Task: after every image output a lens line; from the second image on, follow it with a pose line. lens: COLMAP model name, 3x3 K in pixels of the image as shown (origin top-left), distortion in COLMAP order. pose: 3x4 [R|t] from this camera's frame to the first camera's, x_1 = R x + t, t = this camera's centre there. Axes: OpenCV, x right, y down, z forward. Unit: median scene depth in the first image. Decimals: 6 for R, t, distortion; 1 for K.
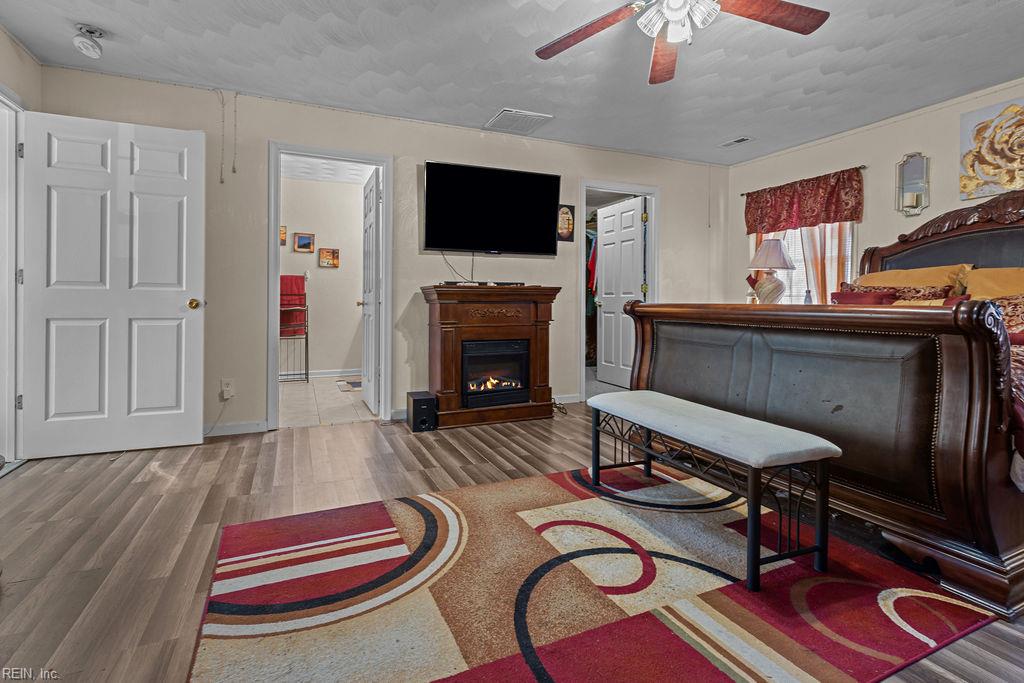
lens RADIAL K [[471.5, 0, 490.7], [0, 471.5, 302.2], [0, 0, 1]] dist [0.004781, -0.000251]
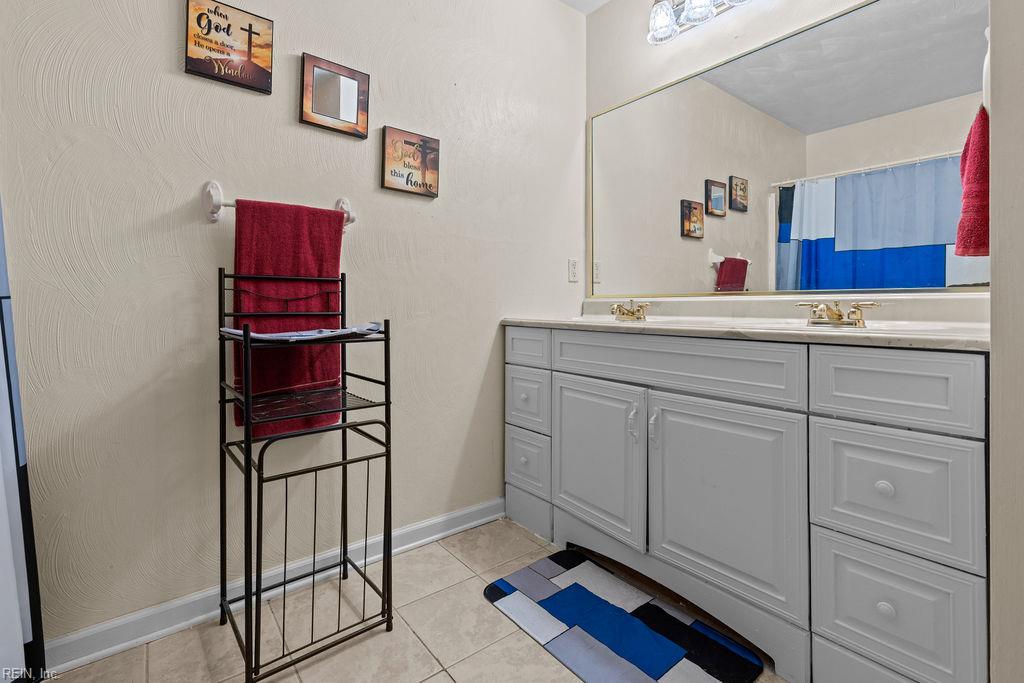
lens RADIAL K [[471.5, 0, 503.5], [0, 471.5, 303.7], [0, 0, 1]] dist [0.004781, -0.000251]
pose [[0.969637, -0.000991, 0.244547, -0.365123], [0.001519, 0.999997, -0.001967, -0.001104], [-0.244545, 0.002279, 0.969635, 0.696571]]
